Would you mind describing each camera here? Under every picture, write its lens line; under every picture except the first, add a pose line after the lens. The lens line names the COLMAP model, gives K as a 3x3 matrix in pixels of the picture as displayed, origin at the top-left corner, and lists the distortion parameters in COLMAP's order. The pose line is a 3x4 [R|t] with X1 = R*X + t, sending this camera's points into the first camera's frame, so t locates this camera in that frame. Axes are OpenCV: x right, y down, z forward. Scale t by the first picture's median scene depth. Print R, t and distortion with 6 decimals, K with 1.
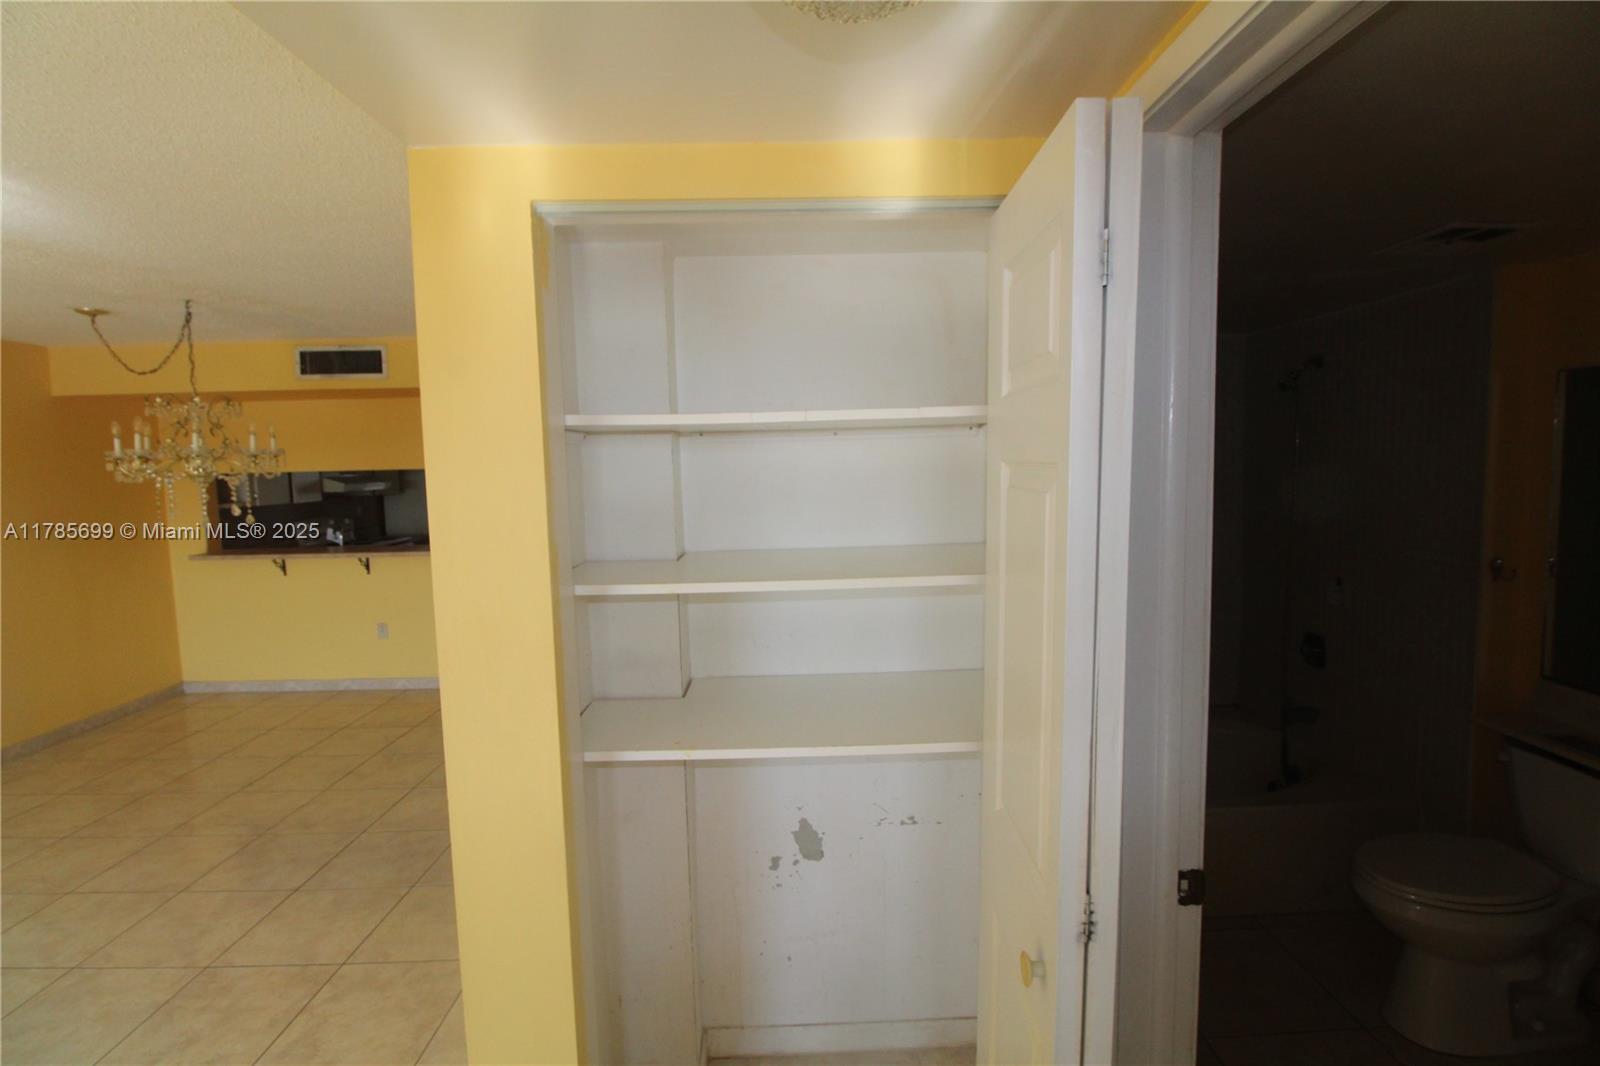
lens RADIAL K [[742.9, 0, 805.4], [0, 742.9, 525.4], [0, 0, 1]] dist [-0.023829, -0.001876]
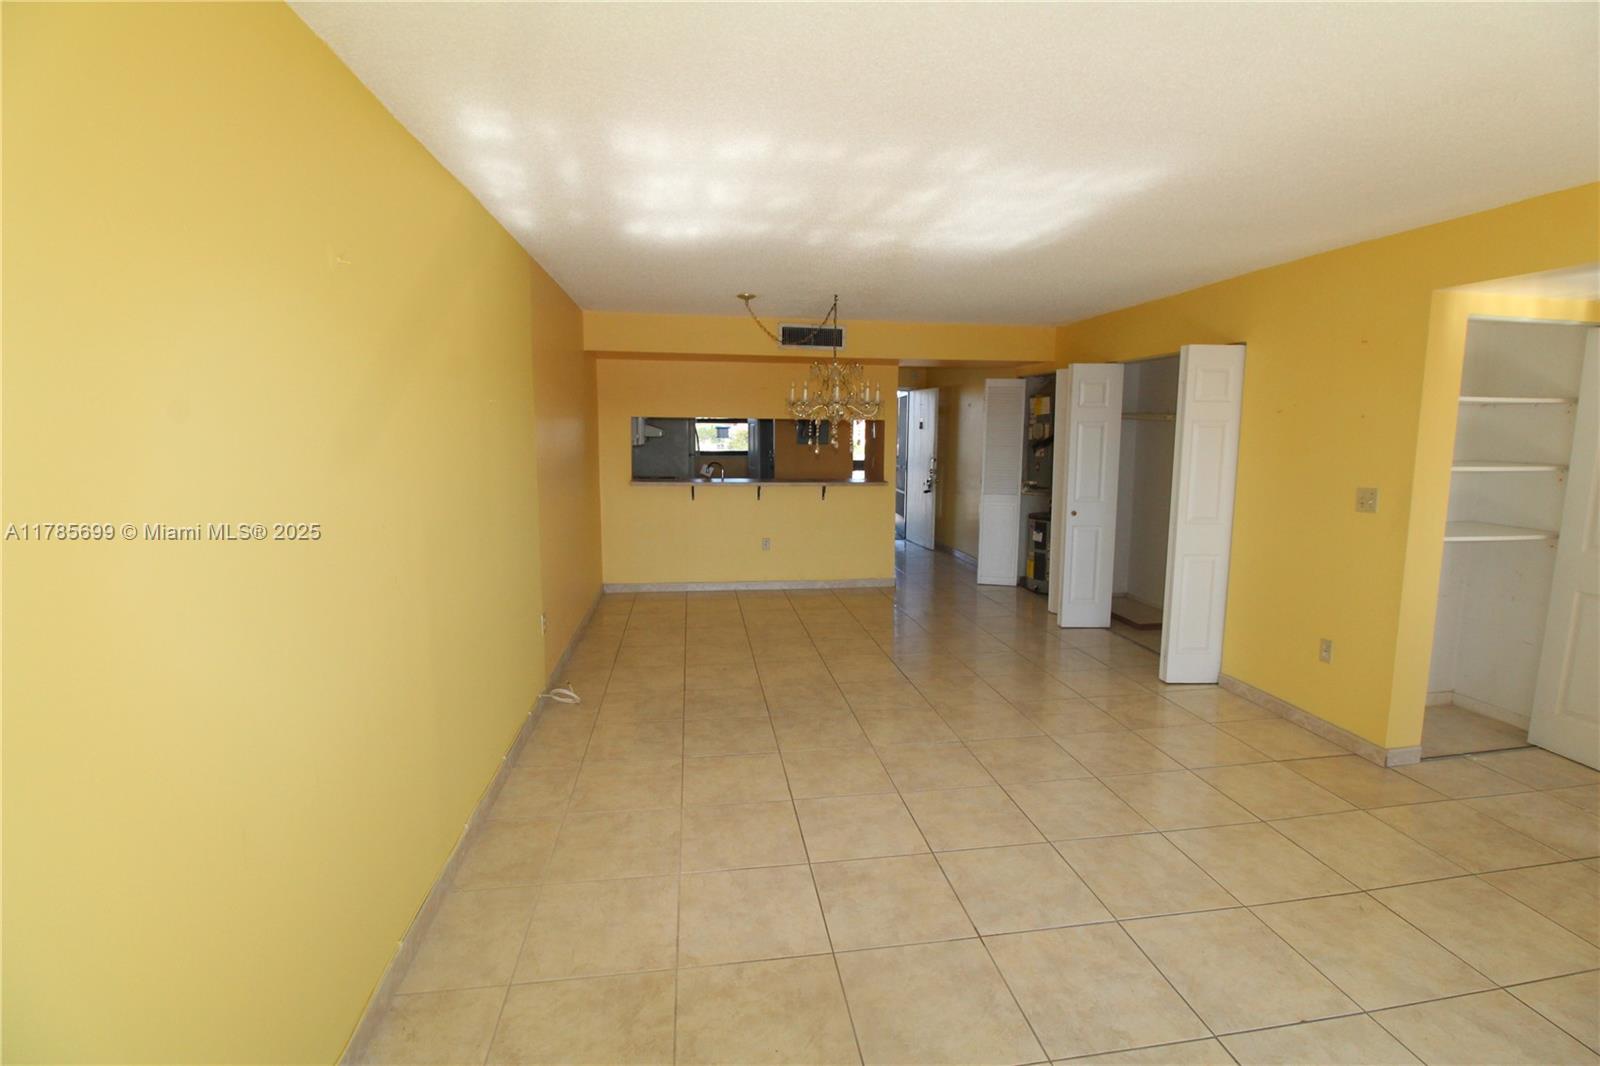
lens RADIAL K [[742.9, 0, 802.5], [0, 742.9, 520.1], [0, 0, 1]] dist [-0.023829, -0.001876]
pose [[0.993346, 0.018462, 0.113675, -0.656067], [-0.021346, 0.999479, 0.024204, 0.066648], [-0.113169, -0.026469, 0.993223, -0.292774]]
